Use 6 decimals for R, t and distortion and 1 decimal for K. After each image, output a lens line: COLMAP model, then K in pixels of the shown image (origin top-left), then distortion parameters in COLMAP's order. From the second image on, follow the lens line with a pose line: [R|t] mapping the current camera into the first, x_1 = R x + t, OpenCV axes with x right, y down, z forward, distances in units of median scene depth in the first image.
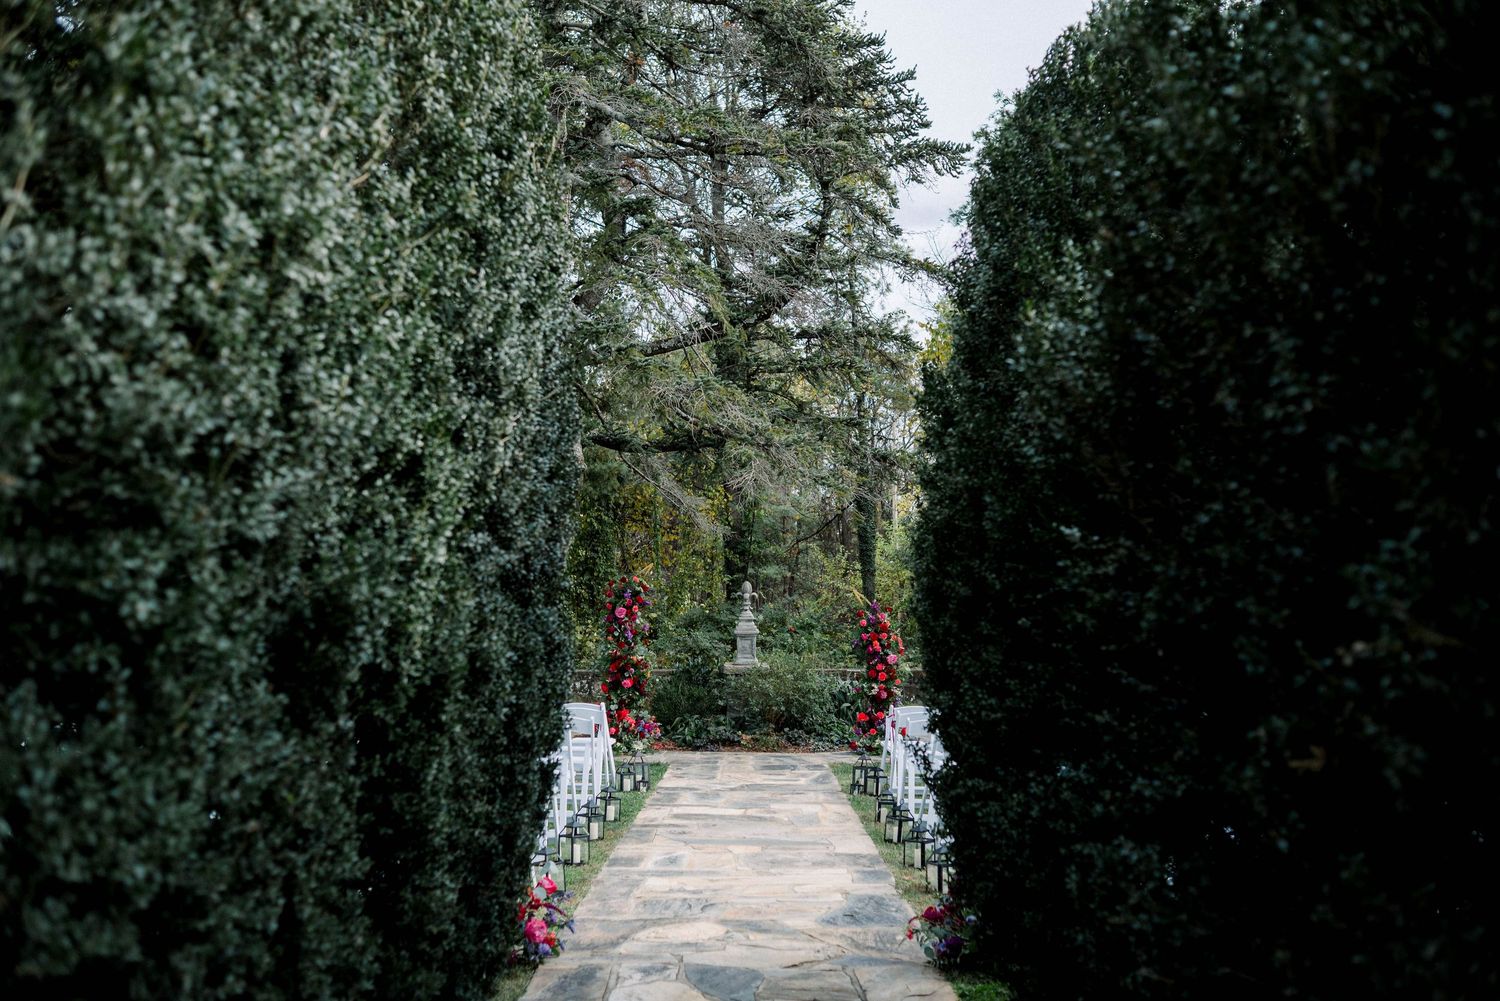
lens RADIAL K [[1476.8, 0, 750.4], [0, 1476.8, 501.7], [0, 0, 1]] dist [0.033533, 0.000000]
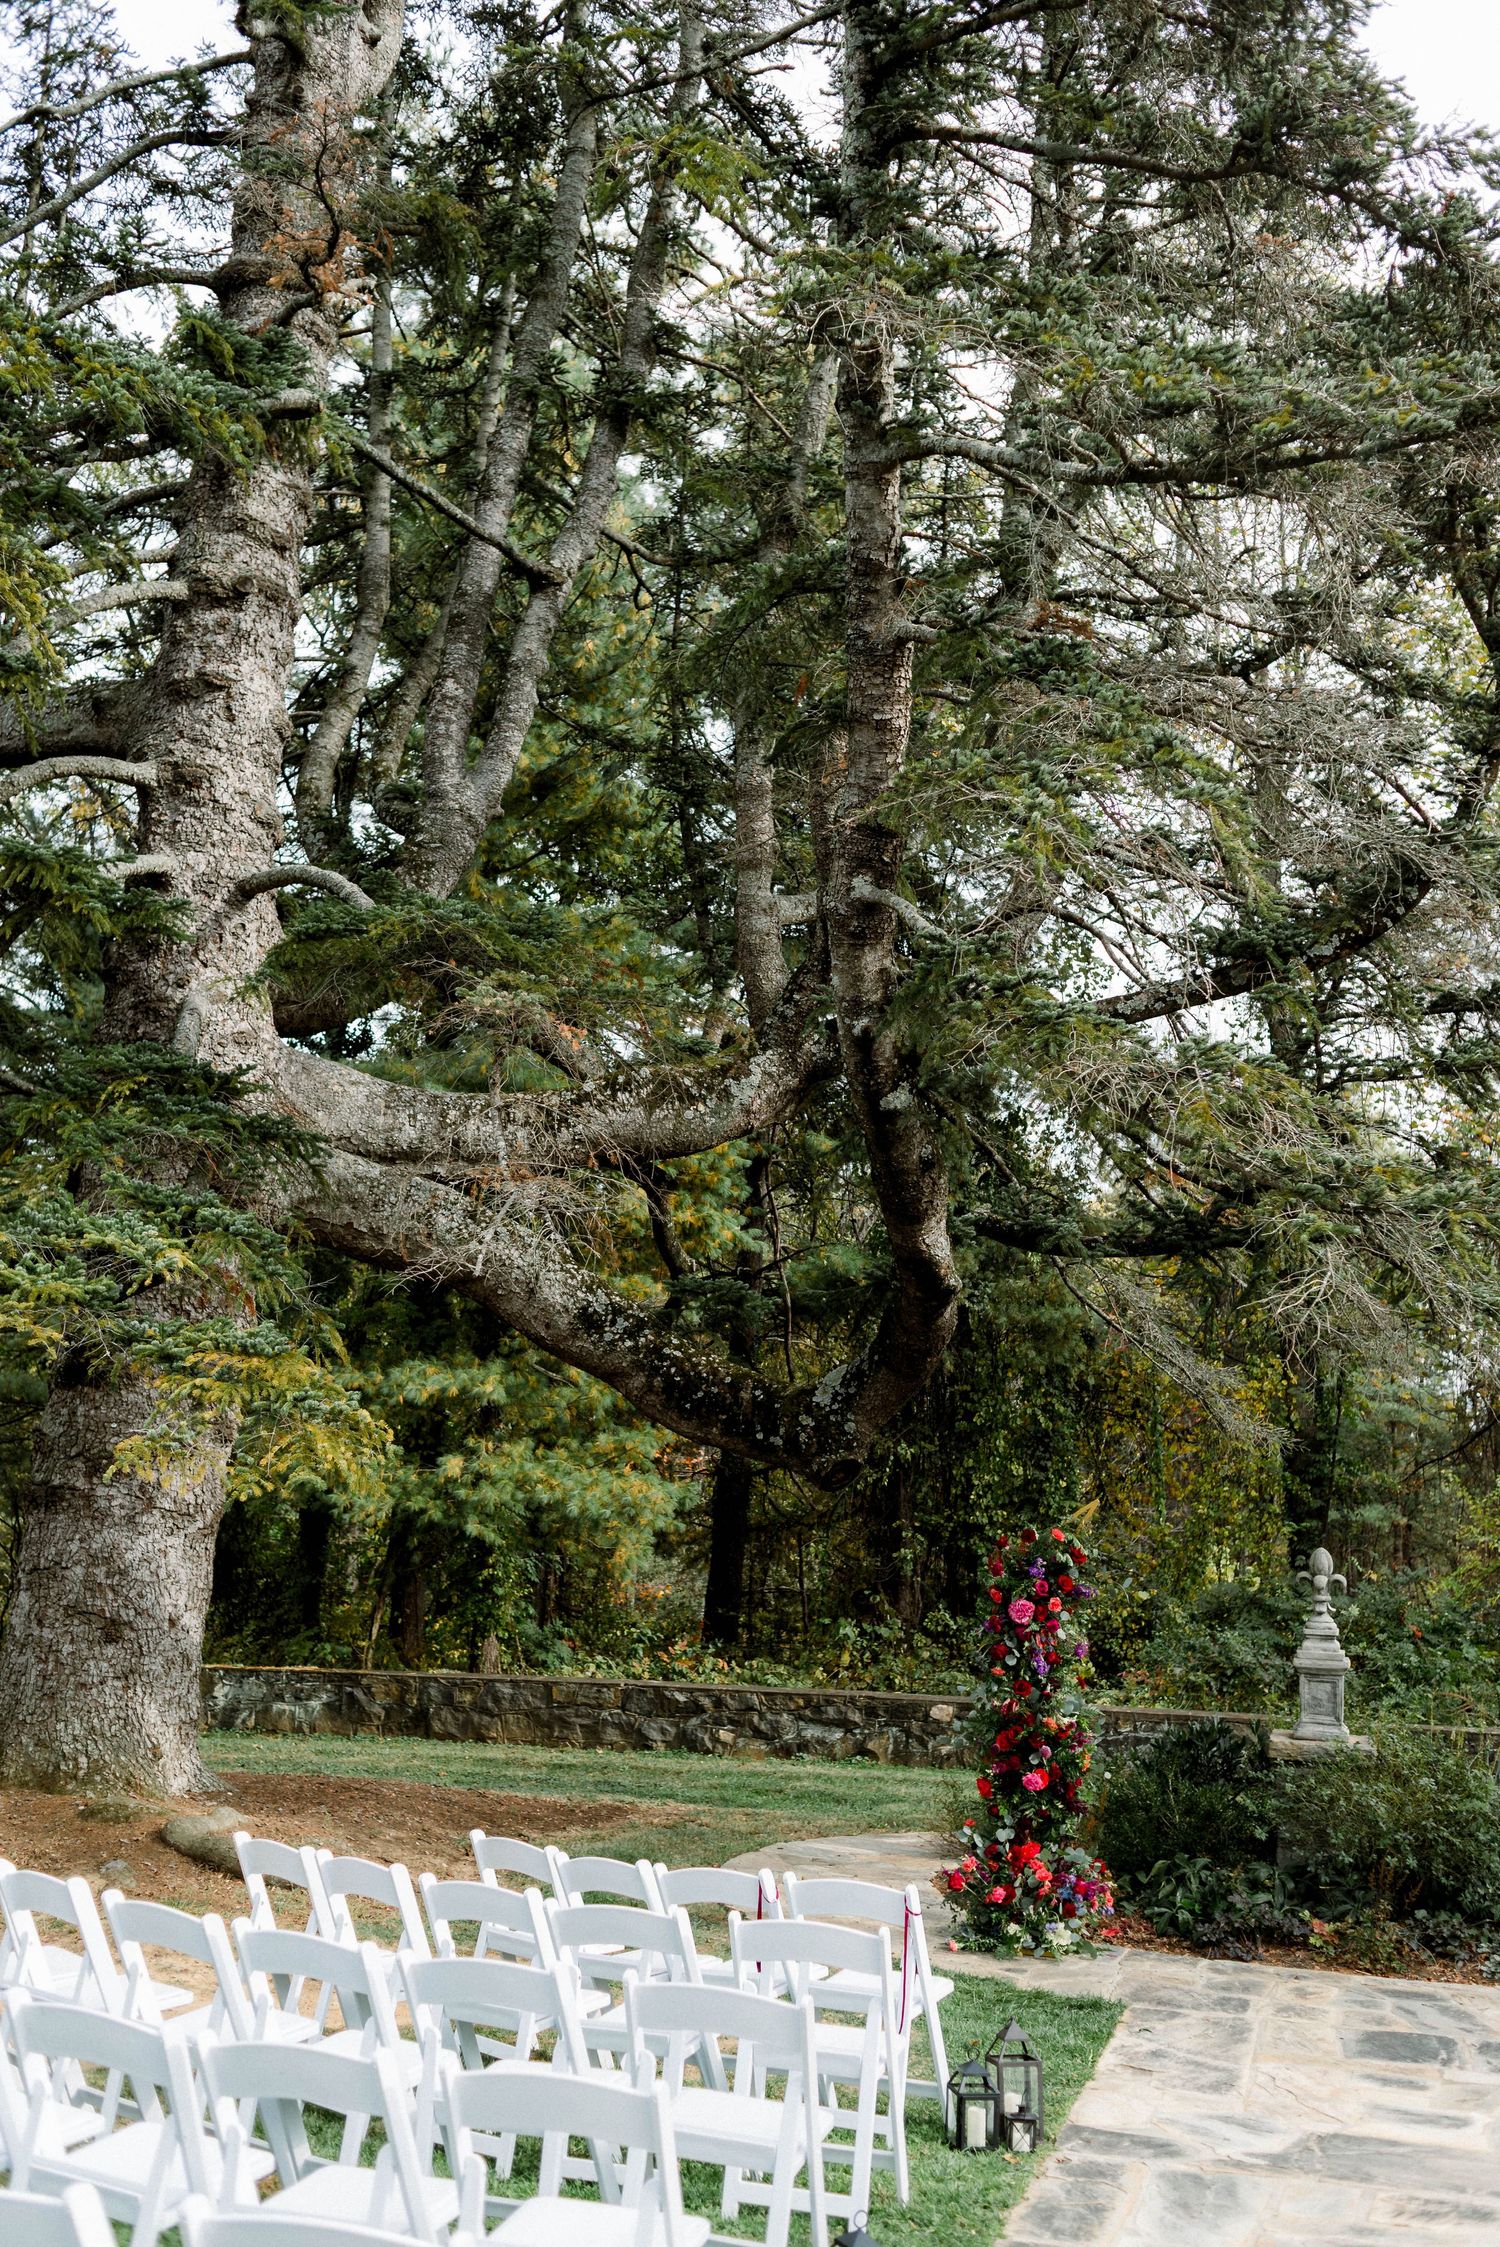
lens RADIAL K [[2212.3, 0, 754.8], [0, 2212.3, 1107.2], [0, 0, 1]] dist [0.033533, 0.000000]
pose [[0.967603, -0.006268, -0.252398, 0.002441], [-0.025914, 0.991947, -0.123977, 0.009679], [0.251142, 0.126502, 0.959648, 0.315439]]
